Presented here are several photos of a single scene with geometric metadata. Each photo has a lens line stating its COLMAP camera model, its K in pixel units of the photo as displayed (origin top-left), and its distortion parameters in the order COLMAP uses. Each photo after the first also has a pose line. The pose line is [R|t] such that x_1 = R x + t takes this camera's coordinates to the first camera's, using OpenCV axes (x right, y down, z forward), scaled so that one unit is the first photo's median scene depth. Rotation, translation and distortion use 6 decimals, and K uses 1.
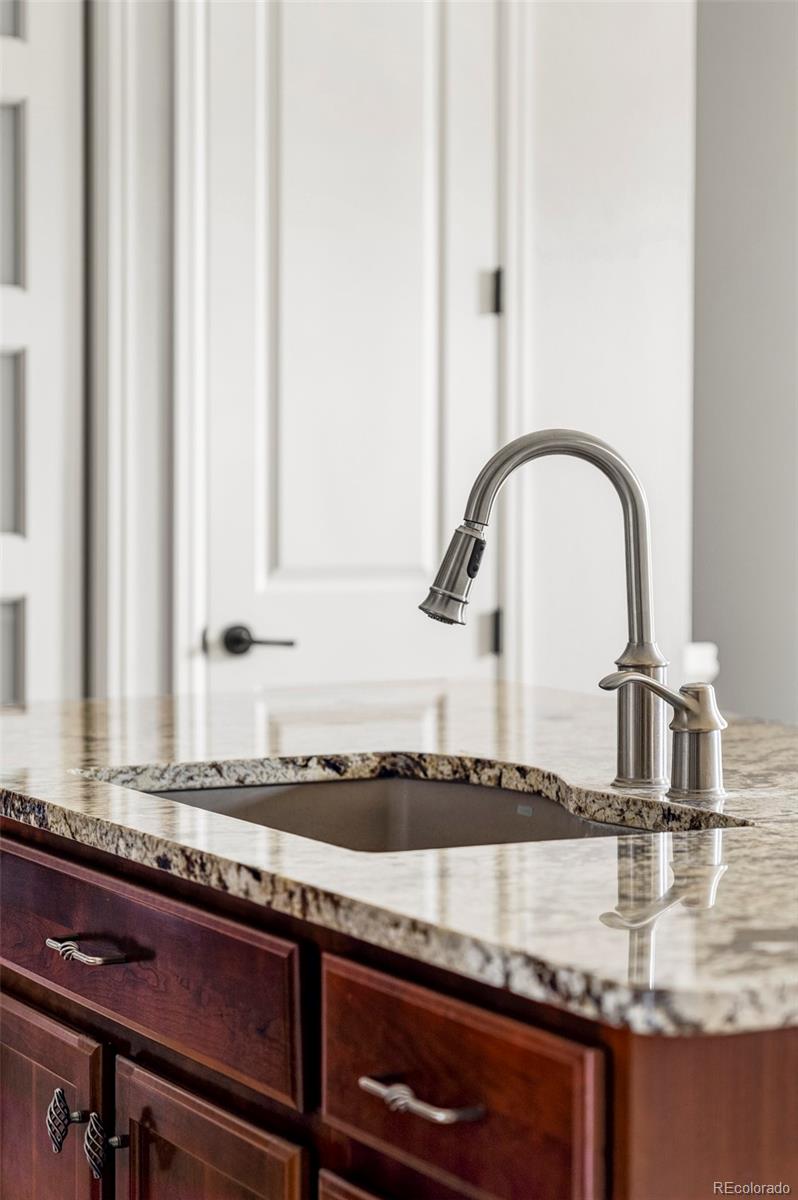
lens RADIAL K [[2646.6, 0, 399.0], [0, 2646.6, 600.0], [0, 0, 1]] dist [0.047815, 0.042013]
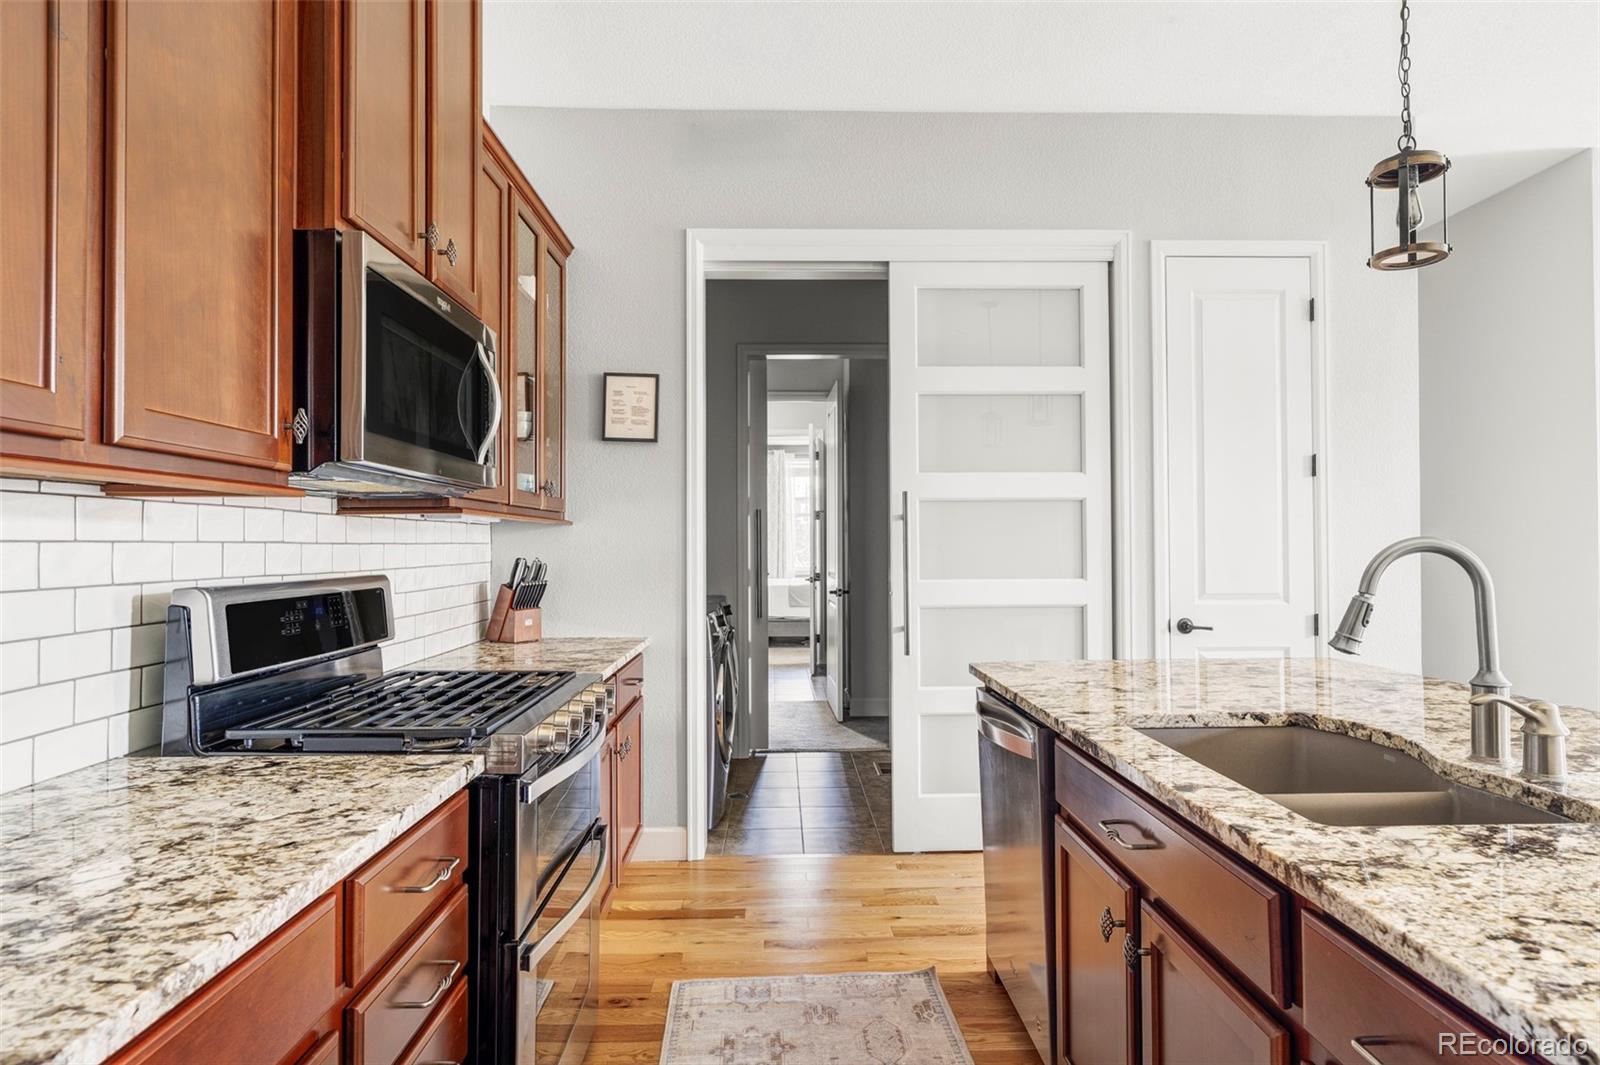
lens RADIAL K [[886.3, 0, 801.1], [0, 886.3, 521.2], [0, 0, 1]] dist [-0.005684, 0.001959]
pose [[0.899915, -0.016320, -0.435759, -0.048138], [-0.015181, 0.997521, -0.068710, -0.031215], [0.435801, 0.068448, 0.897437, 0.348604]]
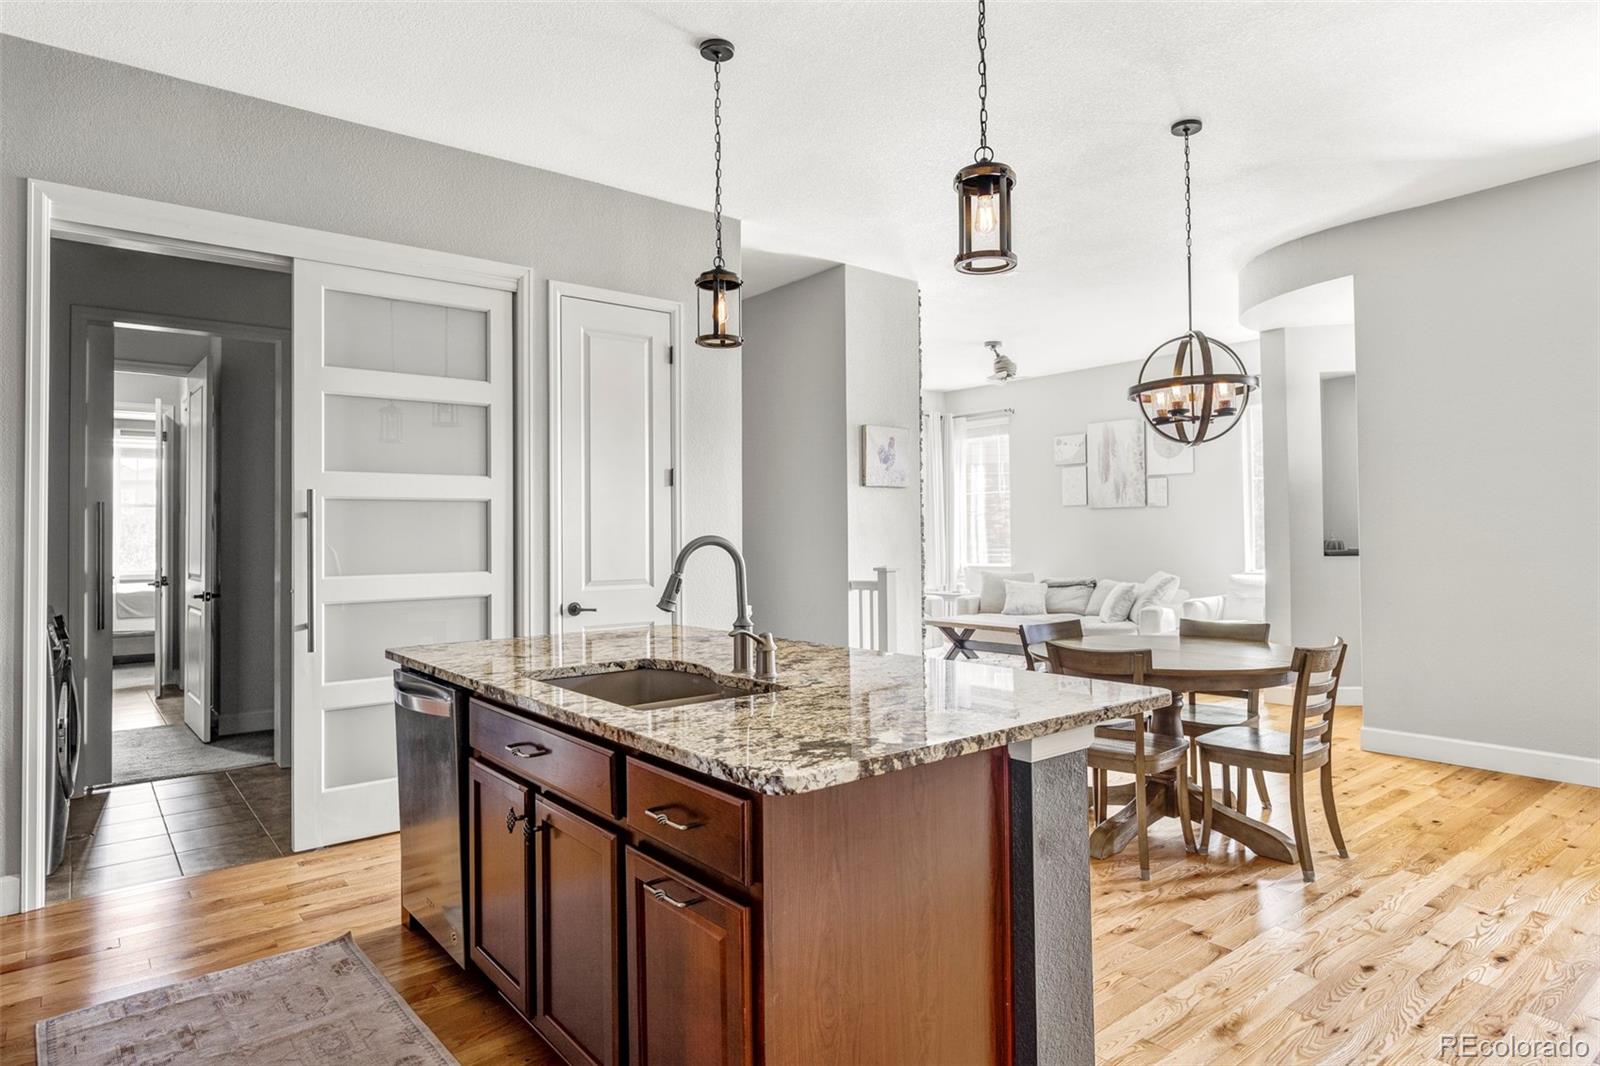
lens RADIAL K [[917.8, 0, 813.1], [0, 917.8, 528.0], [0, 0, 1]] dist [-0.003070, 0.000585]
pose [[0.979225, -0.008636, 0.202591, -0.023643], [0.019883, 0.998367, -0.053549, -0.022037], [-0.201798, 0.056464, 0.977798, 0.098991]]
